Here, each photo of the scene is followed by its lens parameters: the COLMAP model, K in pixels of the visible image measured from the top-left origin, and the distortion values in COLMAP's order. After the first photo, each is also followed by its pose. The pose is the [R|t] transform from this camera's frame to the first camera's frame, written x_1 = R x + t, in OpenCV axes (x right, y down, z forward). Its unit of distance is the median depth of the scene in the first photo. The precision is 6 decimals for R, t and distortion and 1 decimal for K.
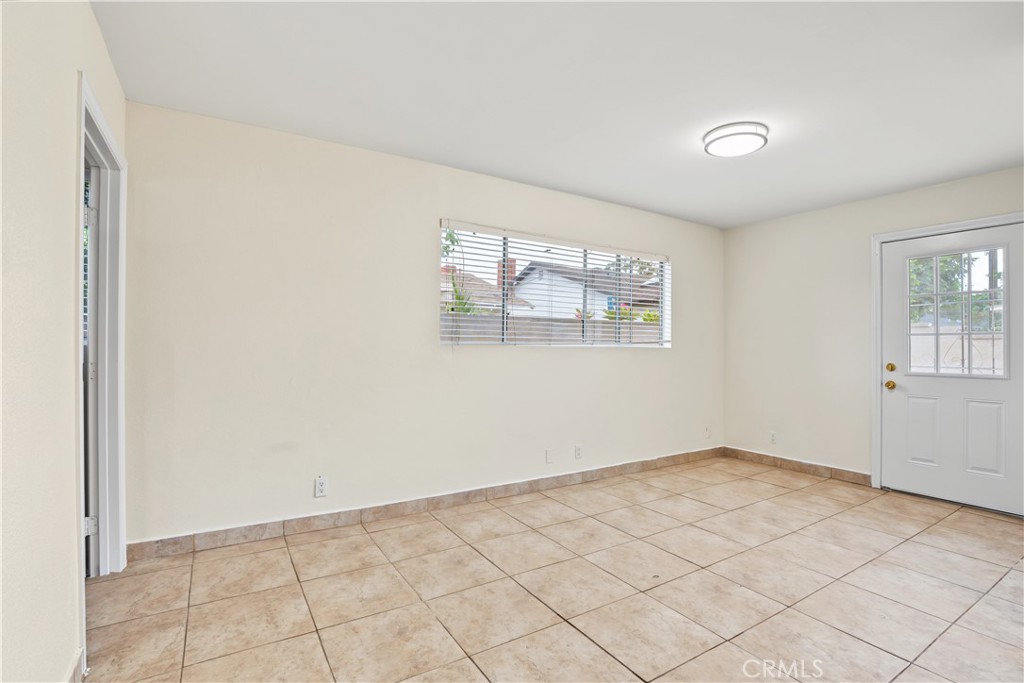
lens RADIAL K [[482.7, 0, 511.2], [0, 482.7, 344.3], [0, 0, 1]] dist [-0.042425, 0.000870]
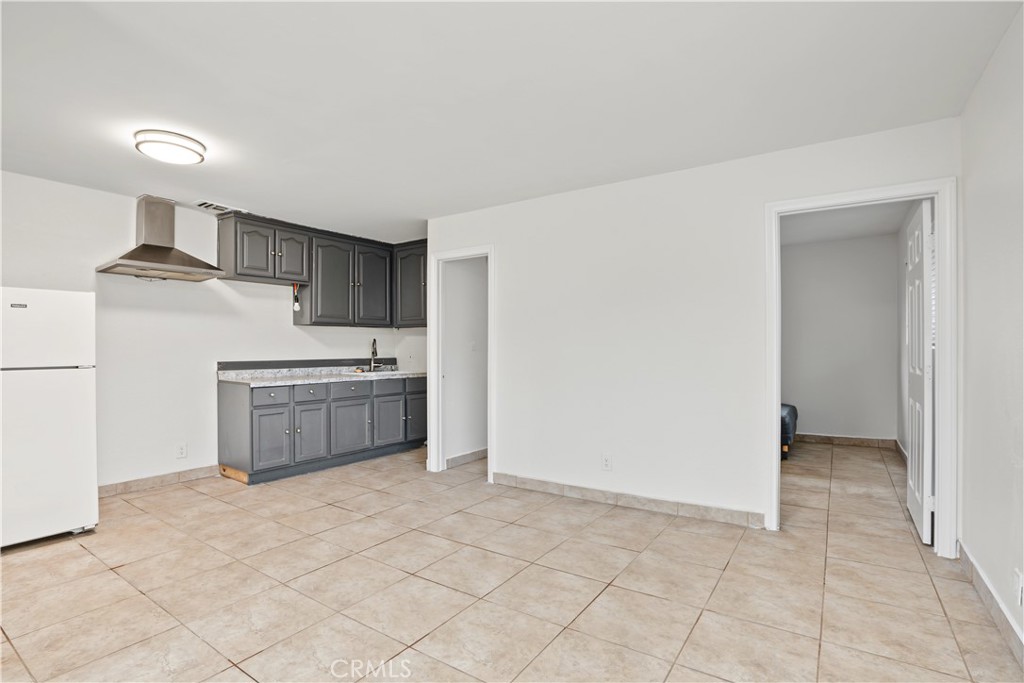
lens RADIAL K [[482.7, 0, 511.2], [0, 482.7, 344.3], [0, 0, 1]] dist [-0.042425, 0.000870]
pose [[-0.914727, -0.005628, -0.404034, 0.605831], [-0.002467, 0.999962, -0.008343, -0.002001], [0.404066, -0.006635, -0.914706, 1.814418]]
